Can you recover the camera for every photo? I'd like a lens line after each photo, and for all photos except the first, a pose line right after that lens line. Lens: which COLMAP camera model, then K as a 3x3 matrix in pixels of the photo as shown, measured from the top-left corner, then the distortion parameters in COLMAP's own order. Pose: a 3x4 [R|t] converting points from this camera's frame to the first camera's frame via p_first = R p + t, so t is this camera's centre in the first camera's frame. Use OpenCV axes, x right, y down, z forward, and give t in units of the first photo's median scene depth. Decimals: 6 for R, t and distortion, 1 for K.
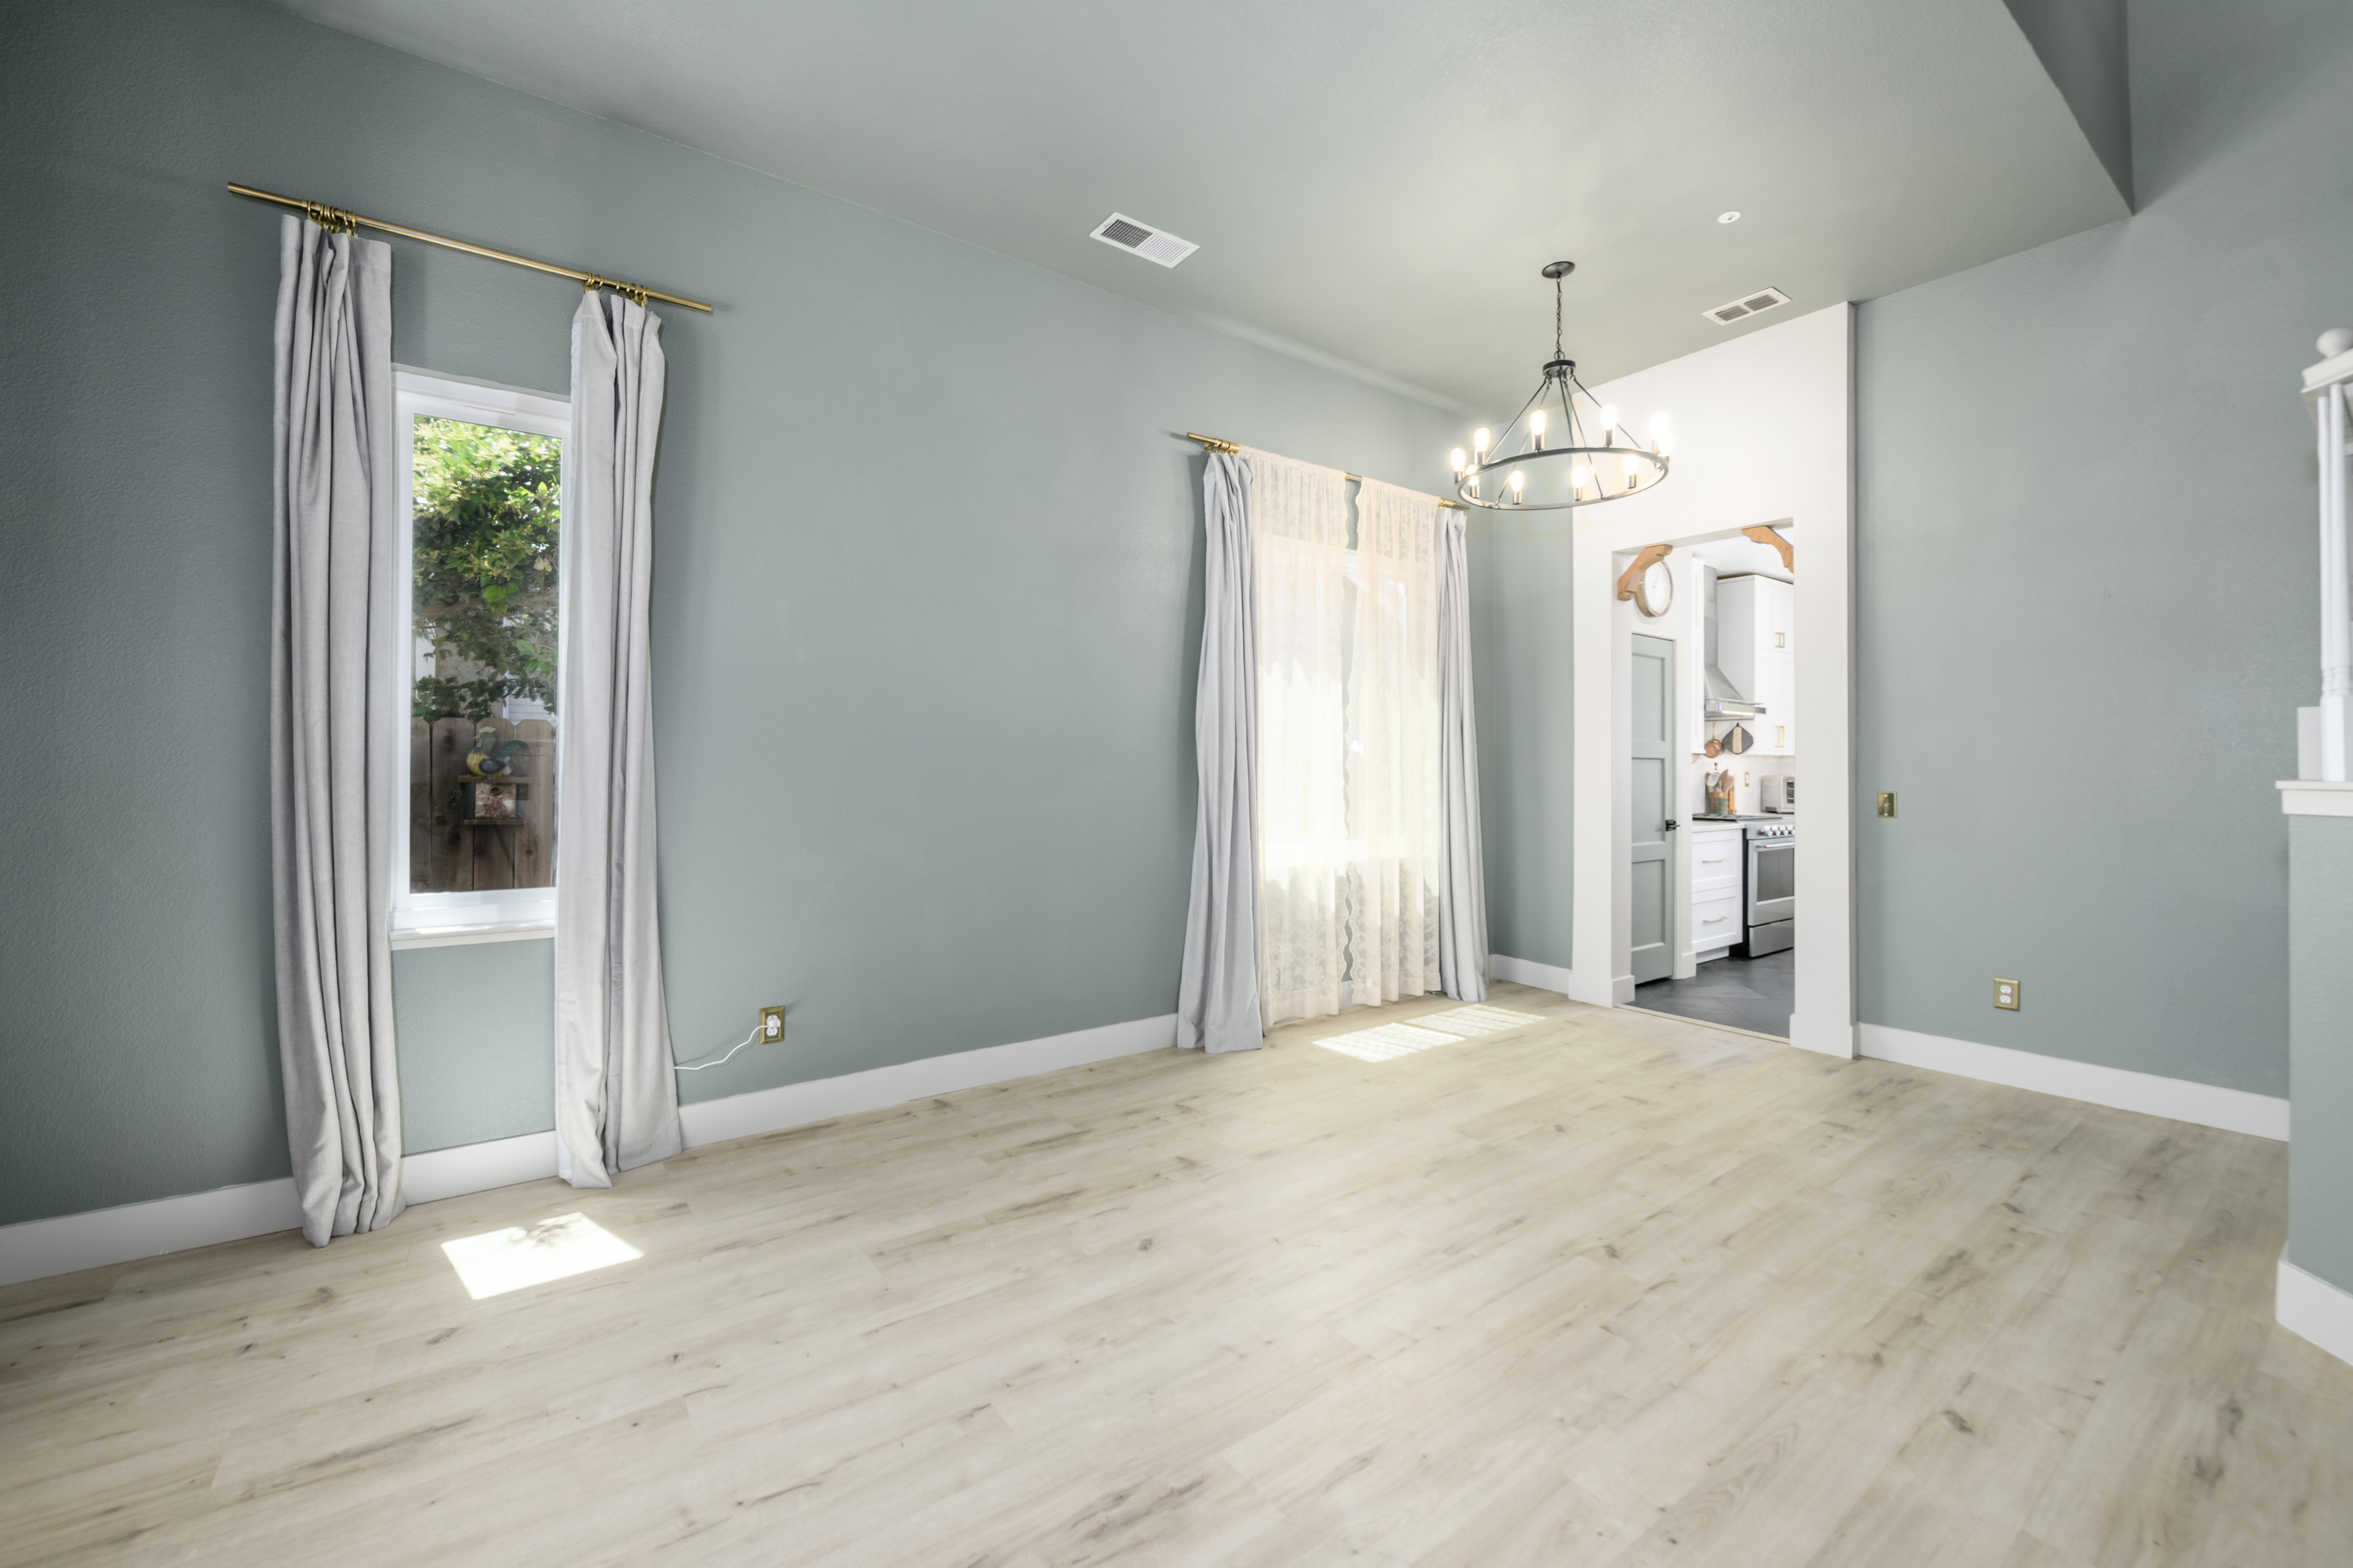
lens RADIAL K [[925.6, 0, 1142.4], [0, 925.6, 759.1], [0, 0, 1]] dist [-0.017214, -0.000090]
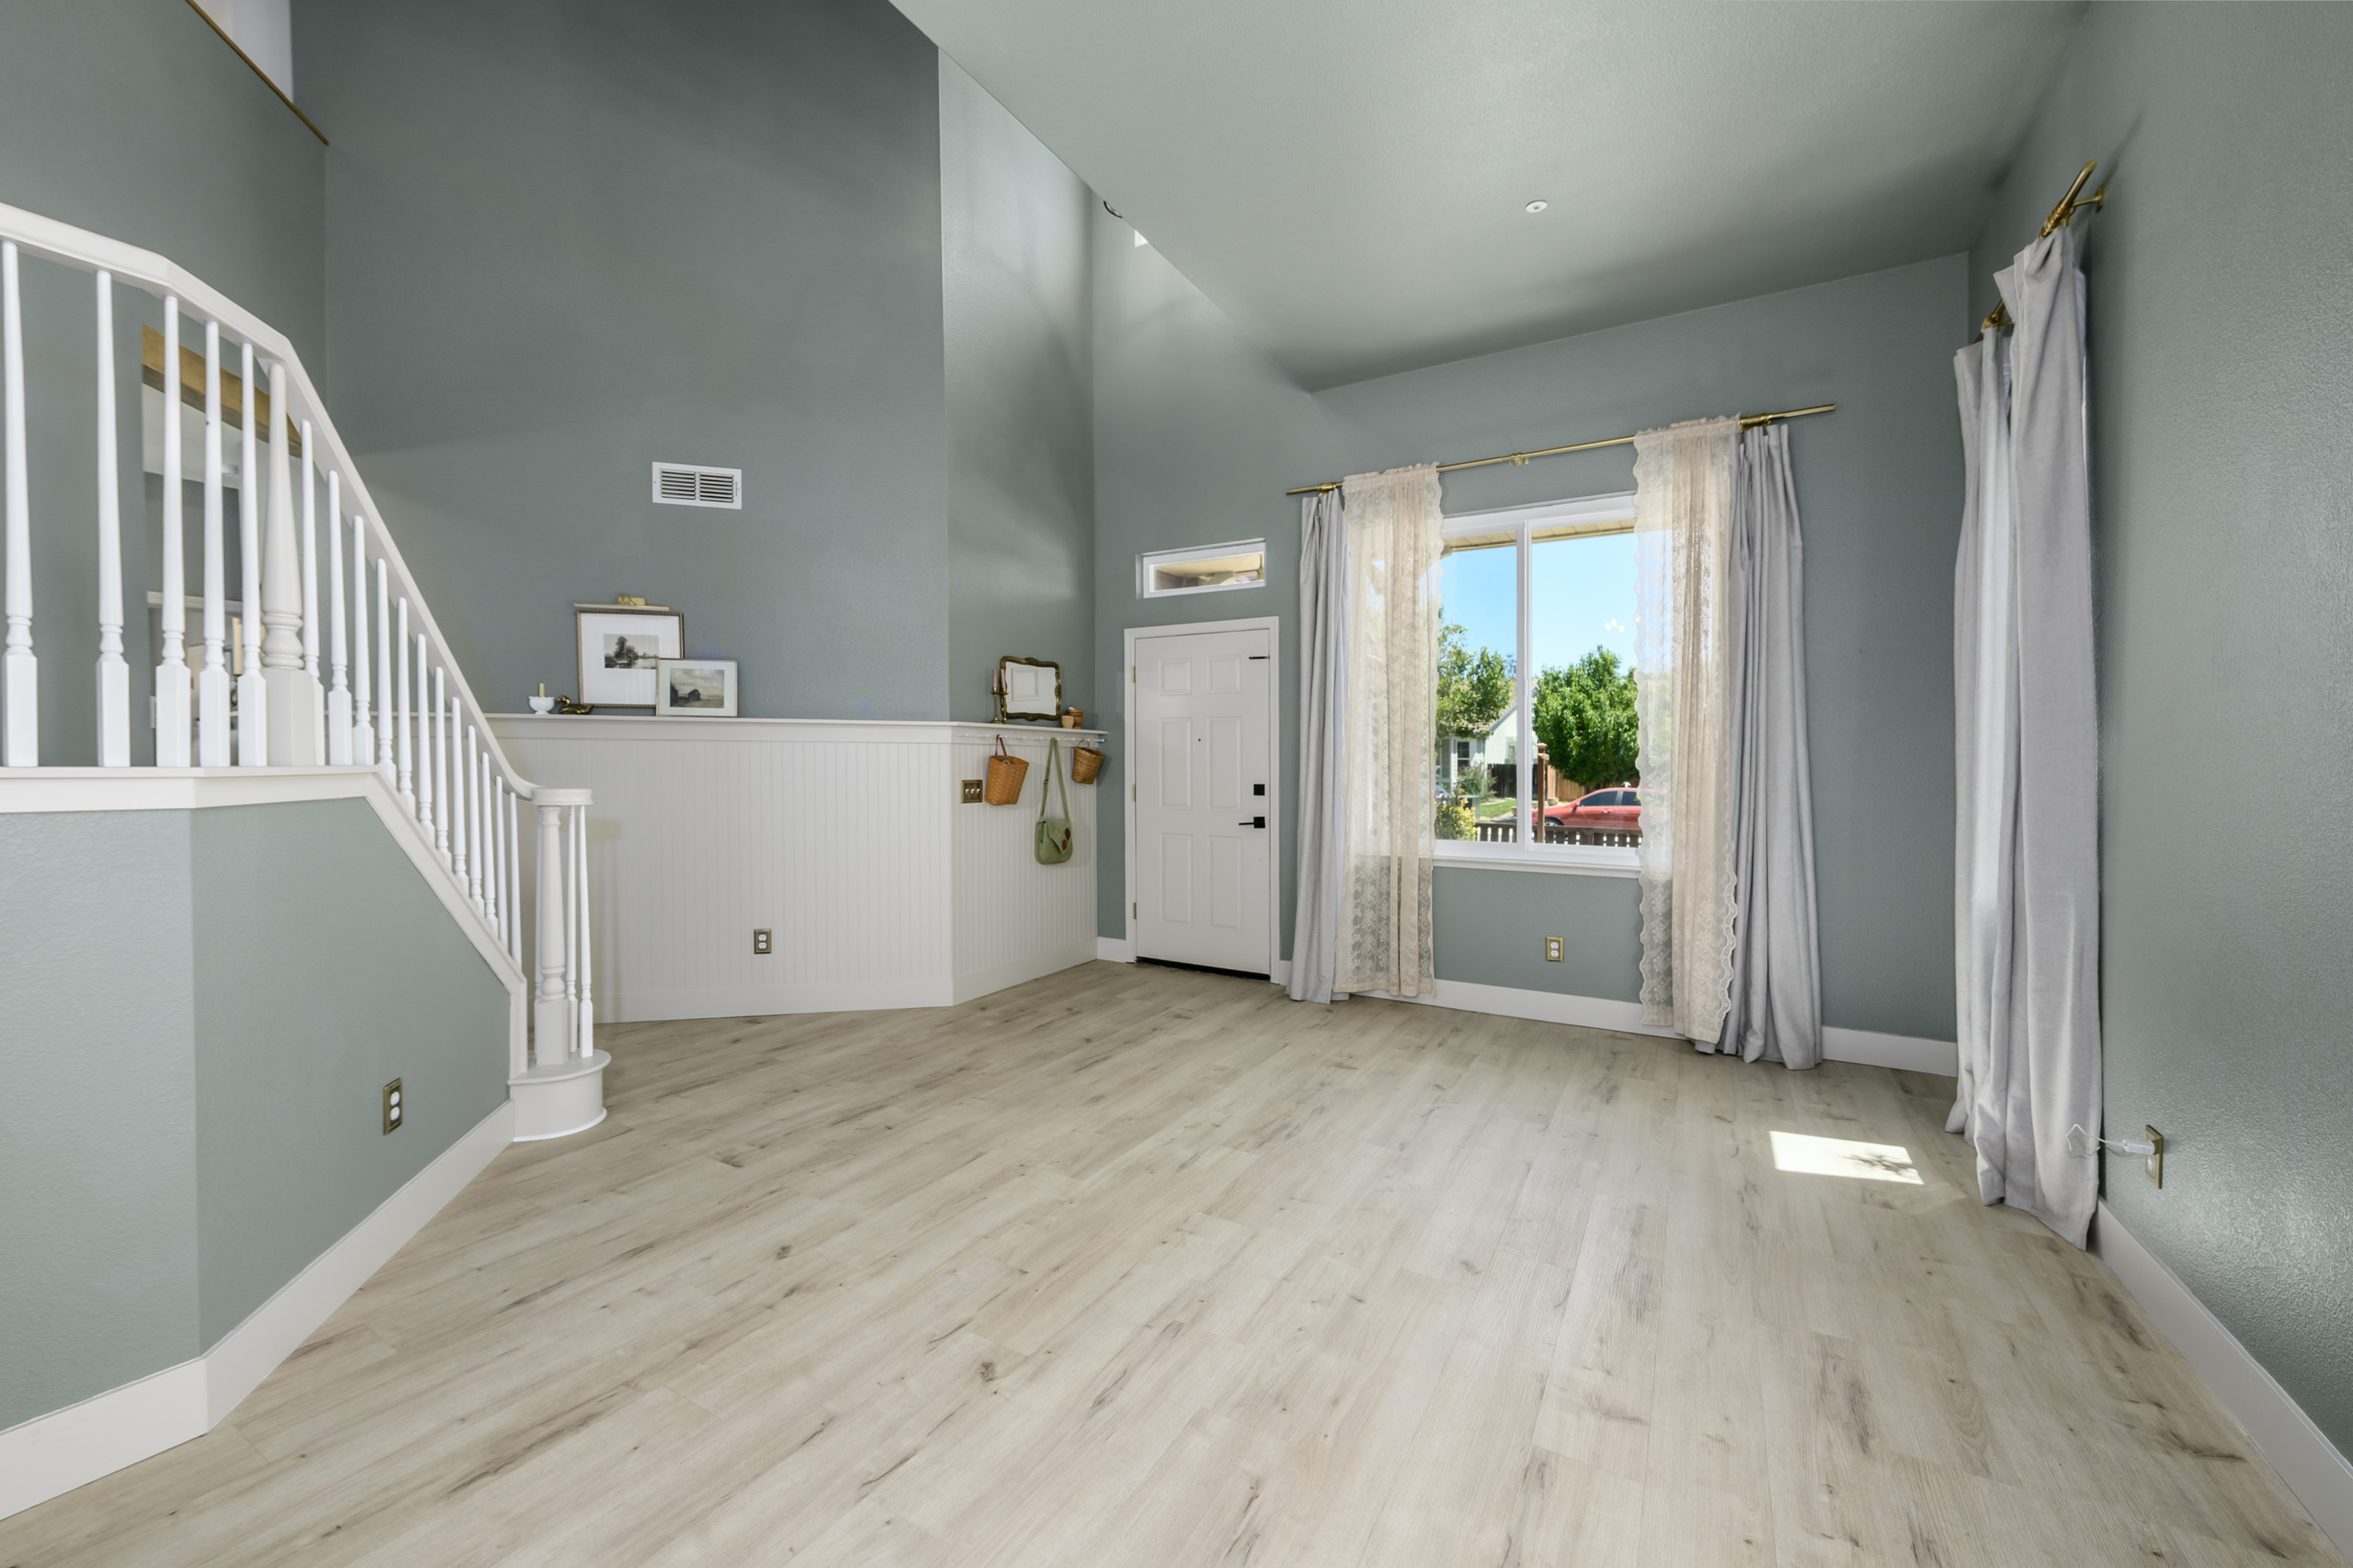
lens RADIAL K [[925.6, 0, 1142.4], [0, 925.6, 759.1], [0, 0, 1]] dist [-0.017214, -0.000090]
pose [[-0.909280, -0.012197, -0.416006, 0.622849], [-0.005984, 0.999850, -0.016234, 0.025448], [0.416142, -0.012272, -0.909217, 1.524643]]
